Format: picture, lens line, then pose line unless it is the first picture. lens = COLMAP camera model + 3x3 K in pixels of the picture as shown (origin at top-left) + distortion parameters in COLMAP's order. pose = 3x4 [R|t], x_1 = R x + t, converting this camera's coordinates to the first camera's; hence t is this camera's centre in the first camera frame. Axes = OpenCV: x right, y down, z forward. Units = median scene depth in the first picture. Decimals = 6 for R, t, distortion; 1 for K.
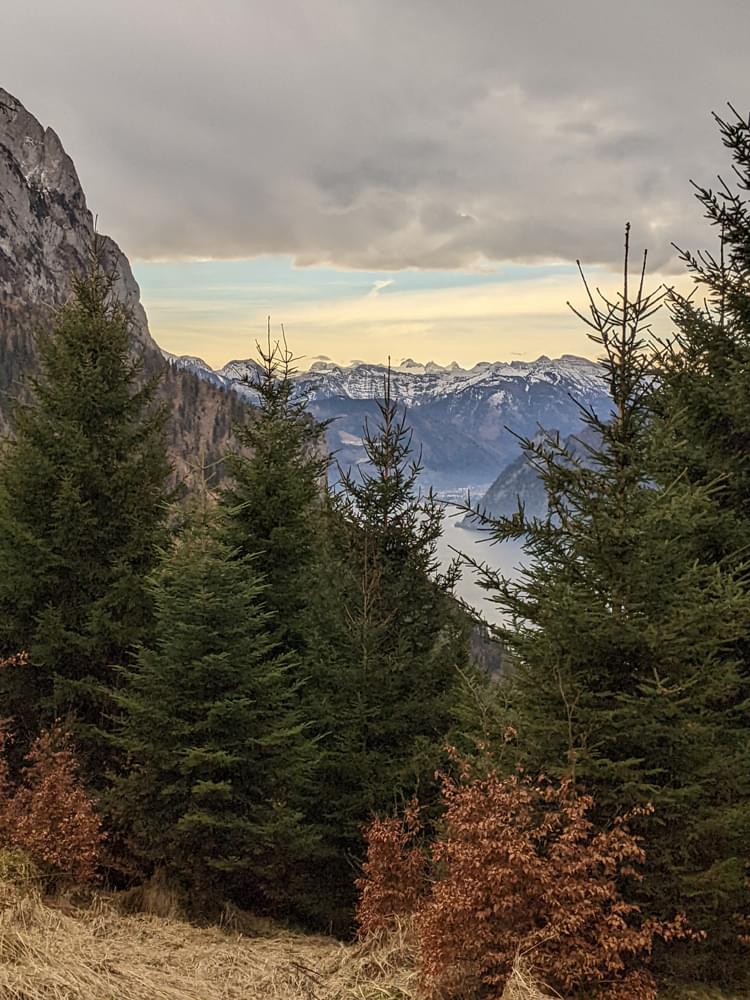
lens RADIAL K [[793.6, 0, 373.9], [0, 793.6, 494.9], [0, 0, 1]] dist [0.077711, -0.015618]
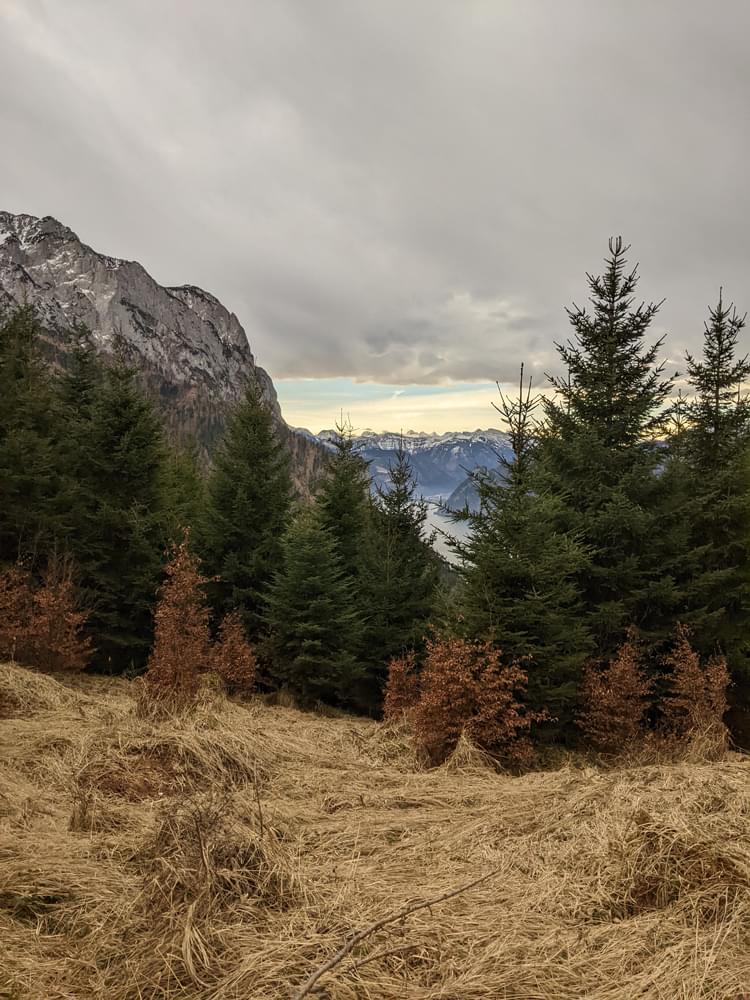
lens RADIAL K [[793.6, 0, 368.1], [0, 793.6, 498.4], [0, 0, 1]] dist [0.077711, -0.015618]
pose [[0.998987, 0.008944, -0.044096, 0.024330], [-0.008913, 0.999960, 0.000897, -0.000576], [0.044102, -0.000503, 0.999027, -0.981760]]
